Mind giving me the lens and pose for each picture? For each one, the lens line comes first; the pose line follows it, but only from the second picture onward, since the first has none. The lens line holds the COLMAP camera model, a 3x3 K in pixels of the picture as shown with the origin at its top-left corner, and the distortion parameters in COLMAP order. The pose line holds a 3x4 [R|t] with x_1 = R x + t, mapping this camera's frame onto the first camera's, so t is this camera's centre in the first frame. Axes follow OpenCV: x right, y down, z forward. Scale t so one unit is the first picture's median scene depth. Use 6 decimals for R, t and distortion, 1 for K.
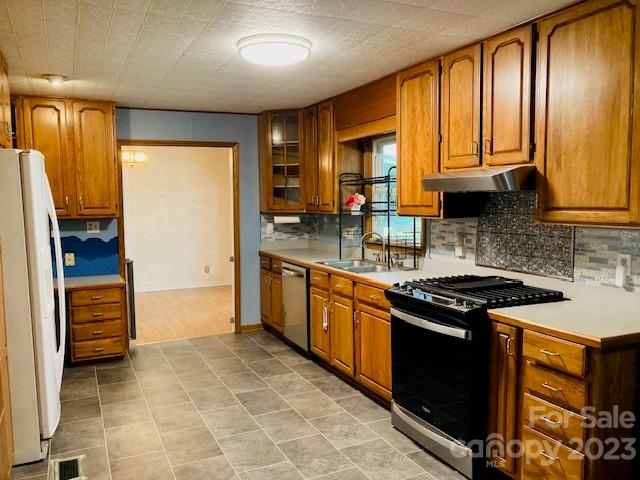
lens RADIAL K [[528.9, 0, 325.7], [0, 528.9, 236.0], [0, 0, 1]] dist [0.042029, -0.043459]
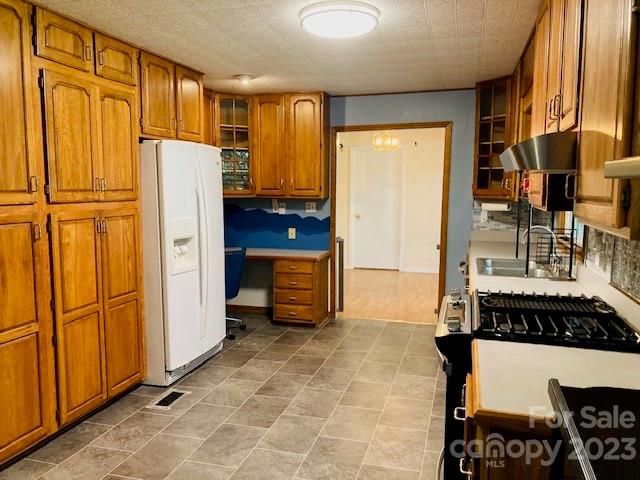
lens RADIAL K [[528.9, 0, 320.3], [0, 528.9, 241.1], [0, 0, 1]] dist [0.042029, -0.043459]
pose [[0.748939, 0.084095, -0.657281, 0.421471], [-0.057340, 0.996418, 0.062150, -0.019510], [0.660154, -0.008859, 0.751078, 0.227292]]
